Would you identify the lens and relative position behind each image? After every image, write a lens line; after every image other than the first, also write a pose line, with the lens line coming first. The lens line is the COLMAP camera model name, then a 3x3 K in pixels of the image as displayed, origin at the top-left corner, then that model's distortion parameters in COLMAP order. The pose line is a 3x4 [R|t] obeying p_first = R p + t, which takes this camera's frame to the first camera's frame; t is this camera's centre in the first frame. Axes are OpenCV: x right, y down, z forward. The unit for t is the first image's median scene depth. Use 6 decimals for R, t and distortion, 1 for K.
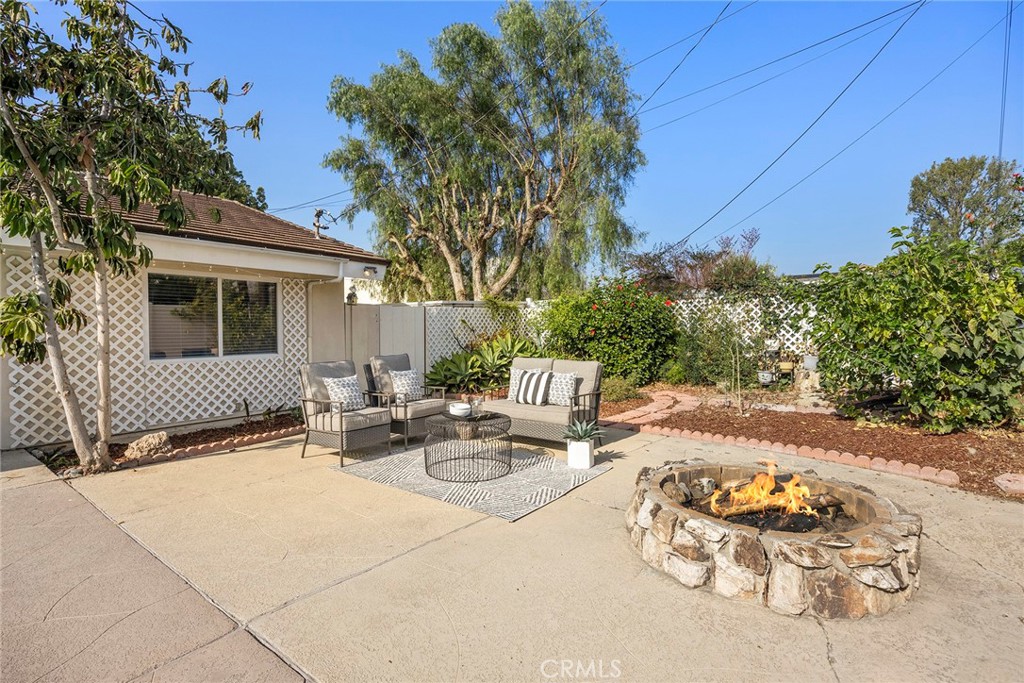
lens RADIAL K [[485.0, 0, 512.0], [0, 485.0, 341.5], [0, 0, 1]] dist [-0.003241, -0.000987]
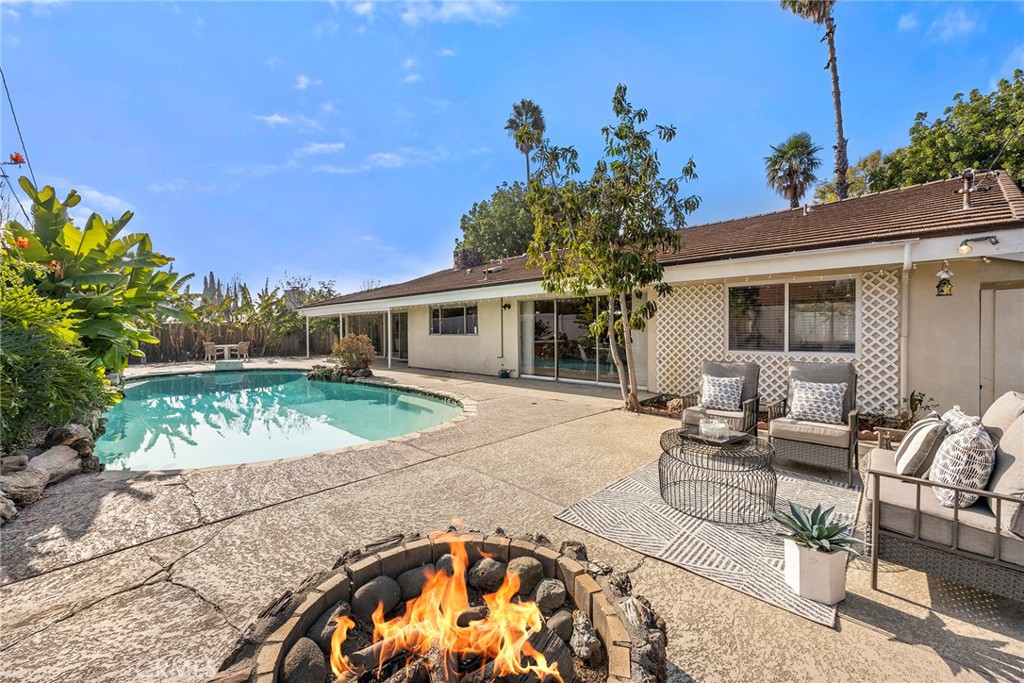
lens RADIAL K [[399.5, 0, 510.6], [0, 399.5, 330.9], [0, 0, 1]] dist [0.002090, 0.000323]
pose [[-0.116562, 0.015102, -0.993069, 0.406631], [-0.014132, 0.999758, 0.016862, -0.024801], [0.993083, 0.016000, -0.116320, 0.458886]]
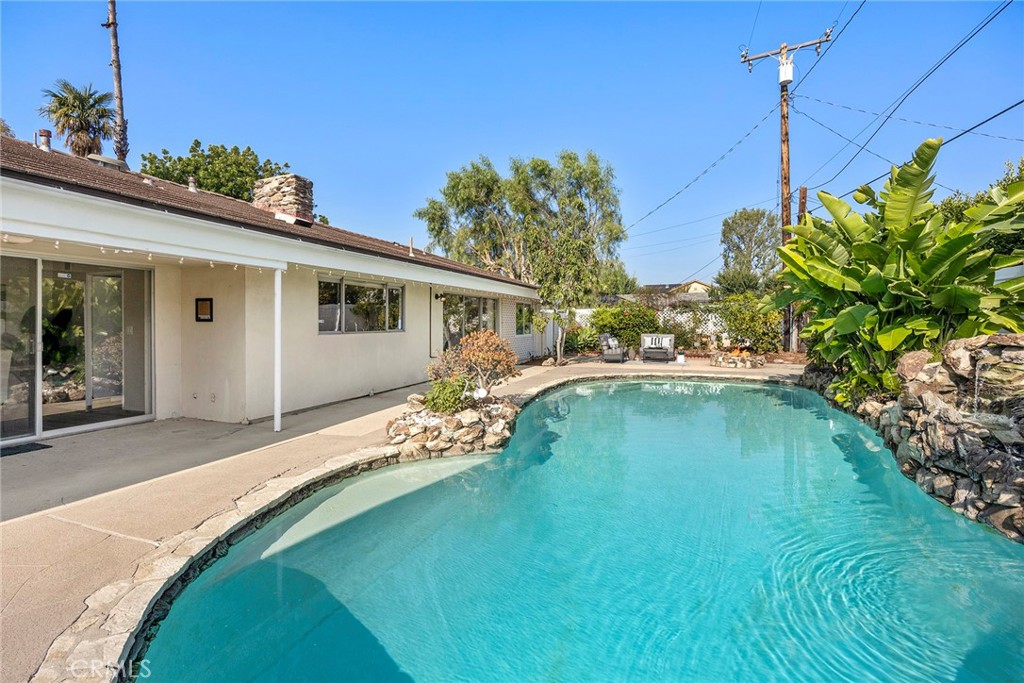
lens RADIAL K [[467.8, 0, 512.0], [0, 467.8, 341.5], [0, 0, 1]] dist [-0.001461, -0.000416]
pose [[0.960371, -0.007595, 0.278621, -0.951602], [0.004934, 0.999935, 0.010251, 0.027796], [-0.278681, -0.008470, 0.960346, -0.931735]]
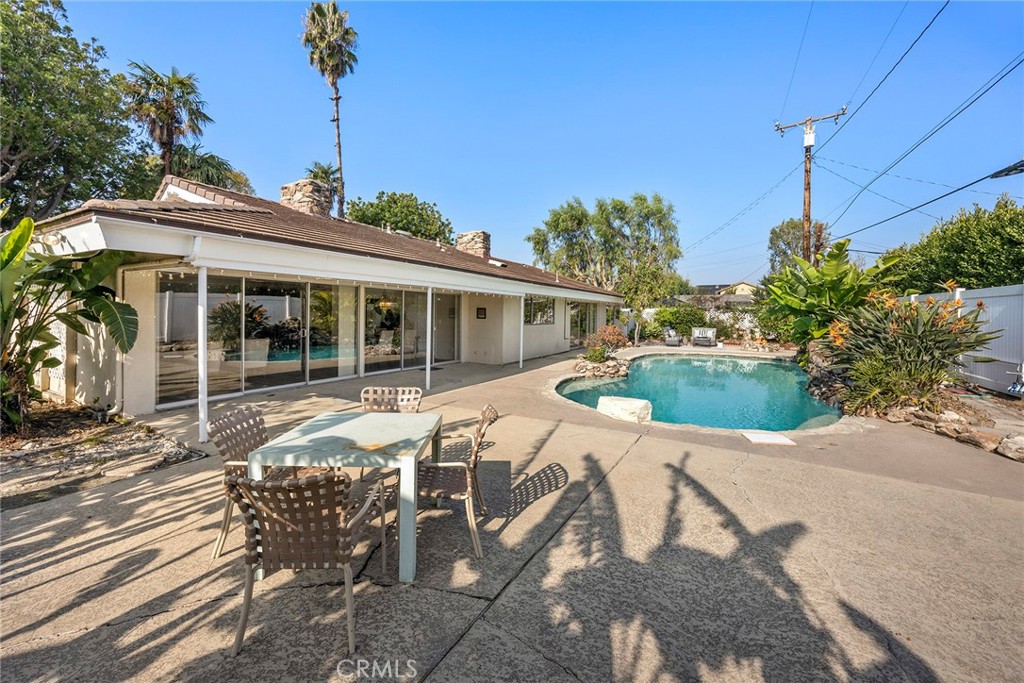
lens RADIAL K [[399.5, 0, 510.6], [0, 399.5, 330.9], [0, 0, 1]] dist [0.002090, 0.000323]
pose [[0.992106, 0.015263, 0.124469, -1.255933], [-0.017192, 0.999748, 0.014443, 0.023310], [-0.124217, -0.016469, 0.992118, -1.429499]]
